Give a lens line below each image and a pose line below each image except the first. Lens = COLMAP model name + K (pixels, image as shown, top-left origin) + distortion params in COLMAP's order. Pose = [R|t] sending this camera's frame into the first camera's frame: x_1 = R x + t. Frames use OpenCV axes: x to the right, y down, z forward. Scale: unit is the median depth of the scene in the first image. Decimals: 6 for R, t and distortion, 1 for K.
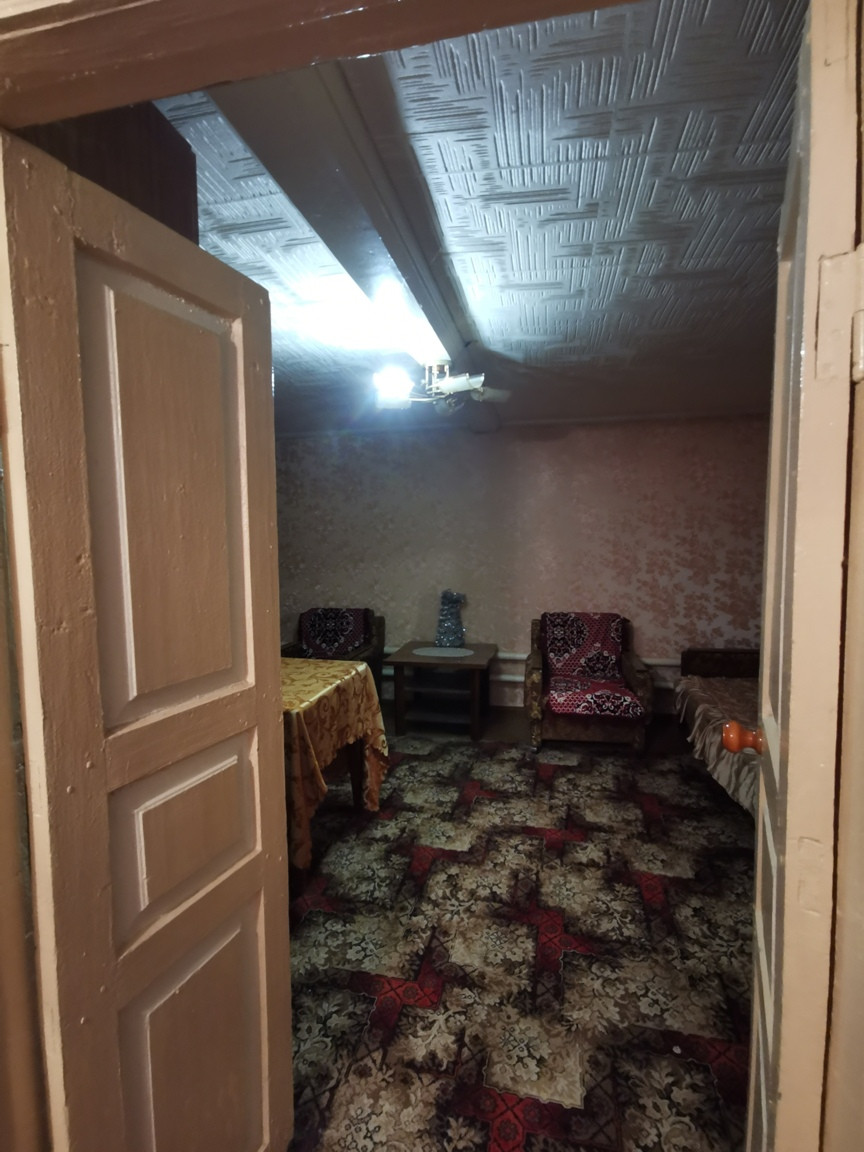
lens RADIAL K [[555.2, 0, 420.1], [0, 555.2, 576.5], [0, 0, 1]] dist [-0.044144, 0.048612]
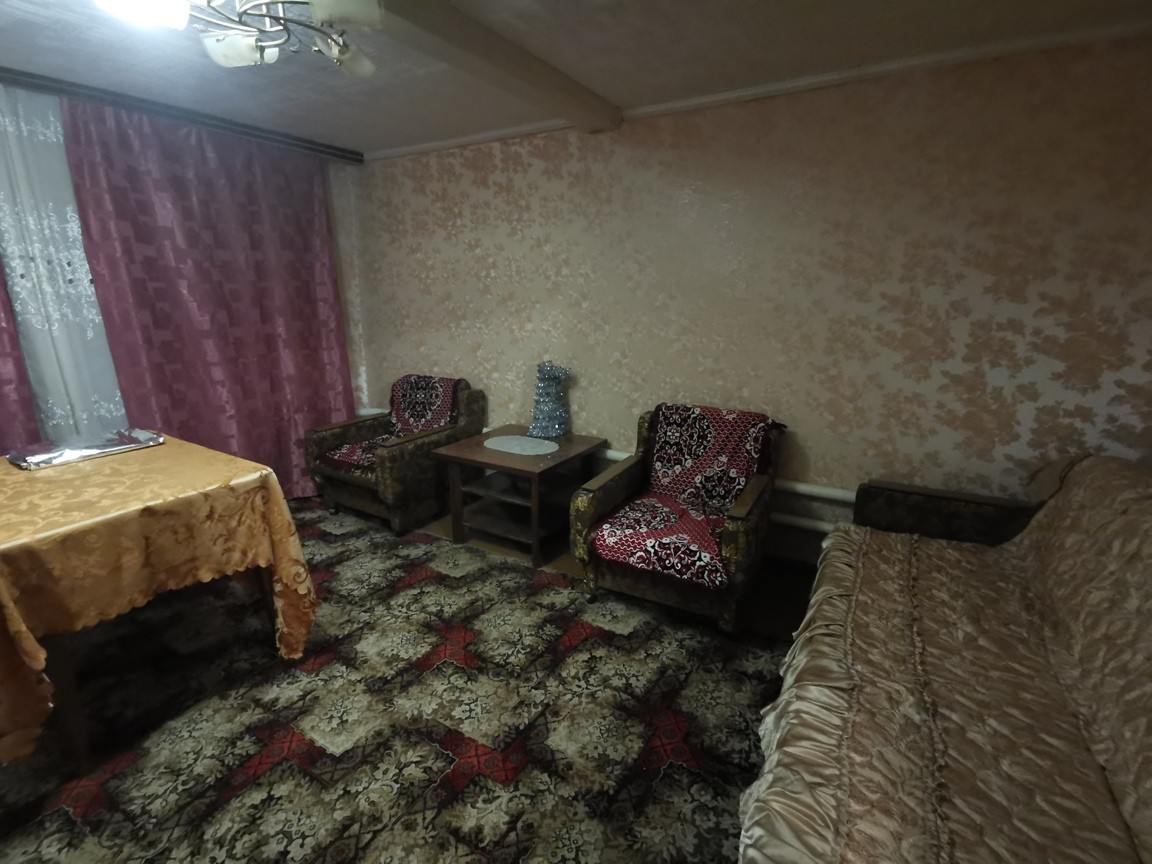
lens RADIAL K [[555.2, 0, 573.3], [0, 555.2, 435.8], [0, 0, 1]] dist [-0.044144, 0.048612]
pose [[0.952815, 0.091750, -0.289353, 0.390549], [-0.033719, 0.979319, 0.199493, -0.036016], [0.301673, -0.180324, 0.936204, 0.370343]]
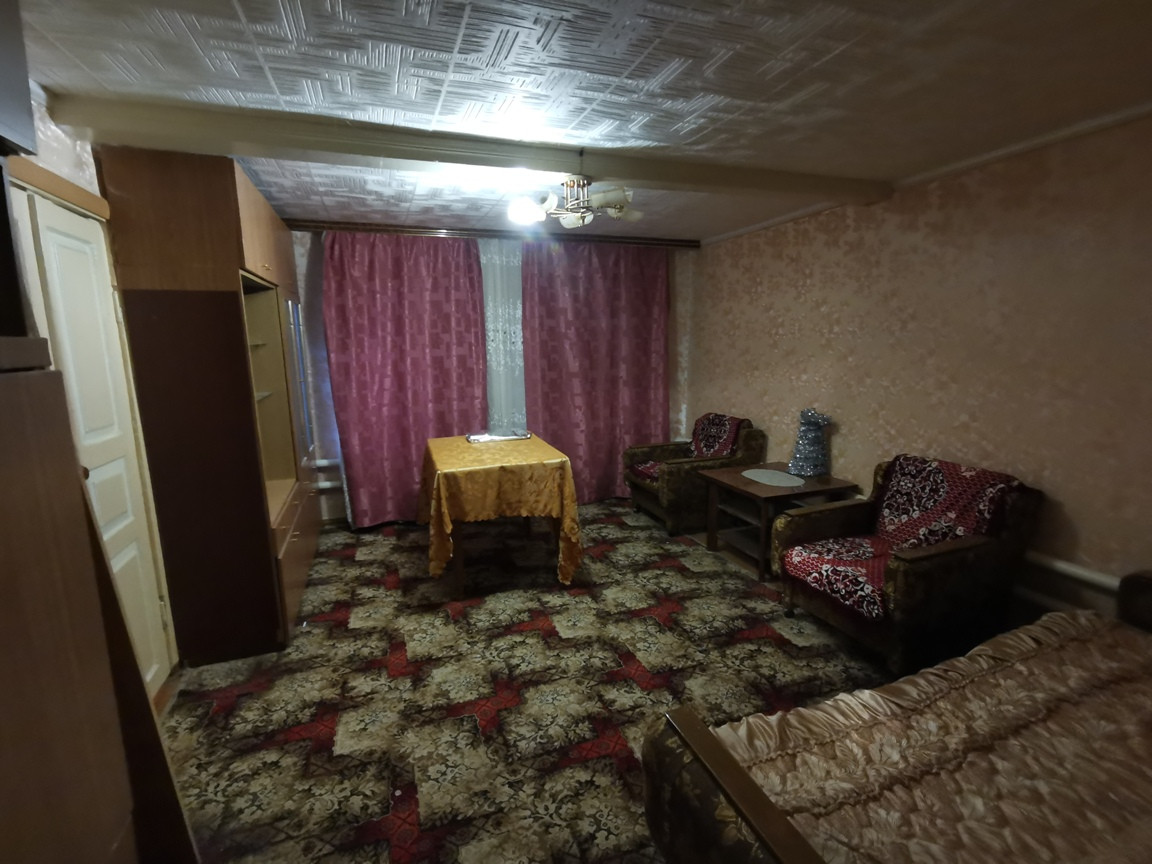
lens RADIAL K [[555.2, 0, 573.3], [0, 555.2, 435.8], [0, 0, 1]] dist [-0.044144, 0.048612]
pose [[0.538845, 0.147549, -0.829383, 0.698260], [-0.048654, 0.988349, 0.144219, -0.047594], [0.840999, -0.037359, 0.539746, 0.314838]]
